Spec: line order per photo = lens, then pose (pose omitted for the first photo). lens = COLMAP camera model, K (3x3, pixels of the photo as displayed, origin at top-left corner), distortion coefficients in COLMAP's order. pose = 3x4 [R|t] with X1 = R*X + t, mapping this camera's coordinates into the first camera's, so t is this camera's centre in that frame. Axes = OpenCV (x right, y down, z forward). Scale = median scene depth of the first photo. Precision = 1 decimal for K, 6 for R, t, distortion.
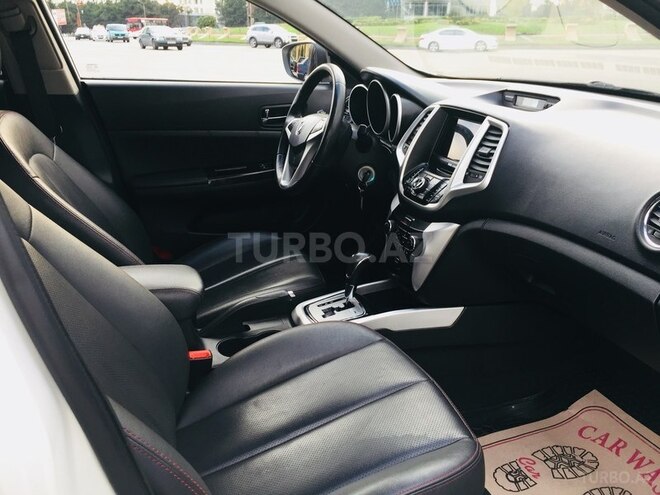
lens RADIAL K [[564.9, 0, 330.0], [0, 564.9, 247.5], [0, 0, 1]] dist [0.083657, -0.114400]
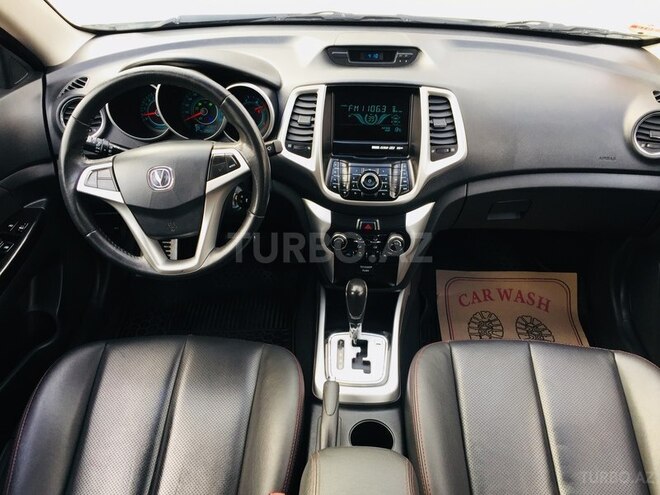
lens RADIAL K [[564.9, 0, 330.0], [0, 564.9, 247.5], [0, 0, 1]] dist [0.083657, -0.114400]
pose [[0.383024, -0.513058, 0.768156, -0.623597], [0.322565, 0.853513, 0.409229, -0.425076], [-0.865589, 0.091036, 0.492410, 0.671444]]
